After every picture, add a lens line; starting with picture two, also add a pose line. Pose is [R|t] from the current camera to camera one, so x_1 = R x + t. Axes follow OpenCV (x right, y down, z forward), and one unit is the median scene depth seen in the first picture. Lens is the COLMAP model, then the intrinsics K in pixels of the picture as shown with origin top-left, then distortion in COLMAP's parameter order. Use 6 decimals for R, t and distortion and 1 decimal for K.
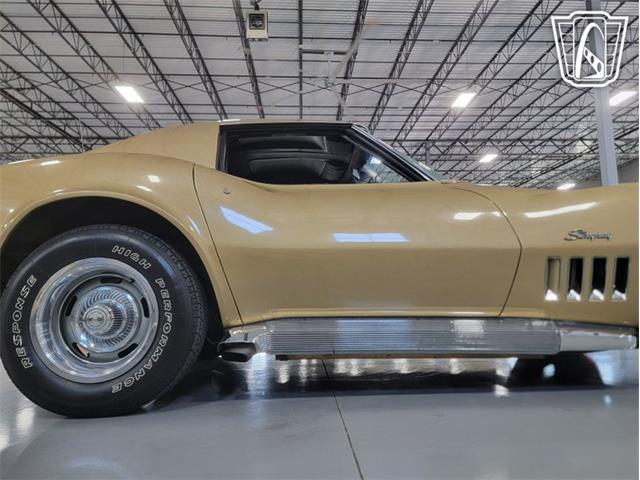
lens RADIAL K [[457.1, 0, 330.5], [0, 457.1, 244.2], [0, 0, 1]] dist [0.066554, -0.056508]
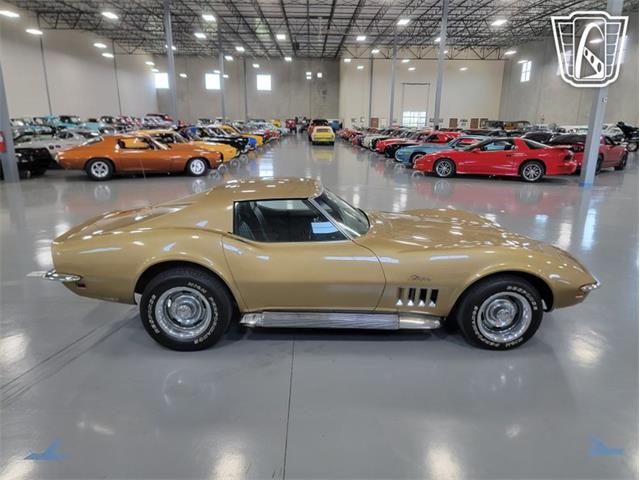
lens RADIAL K [[457.1, 0, 320.6], [0, 457.1, 244.6], [0, 0, 1]] dist [0.066554, -0.056508]
pose [[0.998740, 0.039214, -0.031306, 0.021205], [-0.024591, 0.926358, 0.375842, -0.102266], [0.043739, -0.374598, 0.926155, -0.092252]]
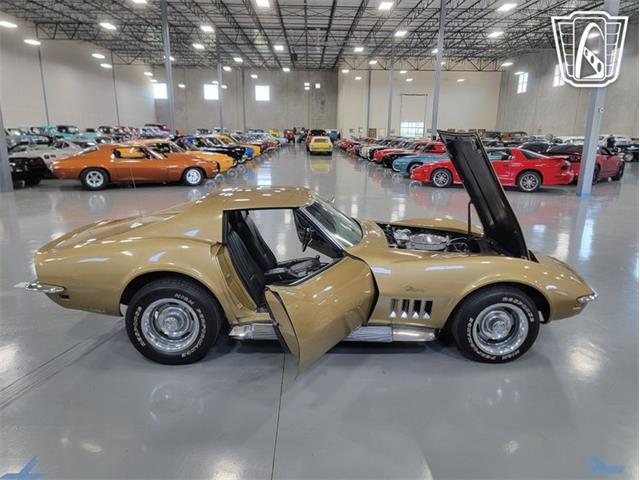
lens RADIAL K [[457.1, 0, 321.6], [0, 457.1, 247.4], [0, 0, 1]] dist [0.066554, -0.056508]
pose [[0.998885, 0.038942, -0.026704, 0.024553], [-0.026683, 0.932115, 0.361178, -0.100283], [0.038956, -0.360062, 0.932115, -0.086803]]
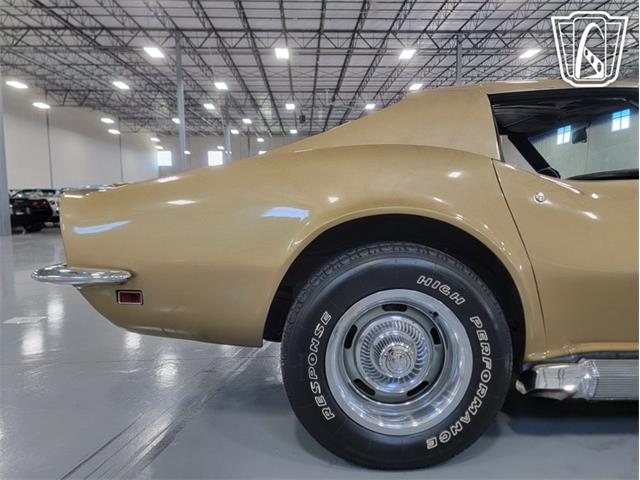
lens RADIAL K [[457.1, 0, 320.8], [0, 457.1, 242.8], [0, 0, 1]] dist [0.066554, -0.056508]
pose [[0.999632, 0.013023, -0.023786, -0.065306], [-0.007643, 0.976878, 0.213660, -0.023353], [0.026019, -0.213400, 0.976618, 0.024011]]
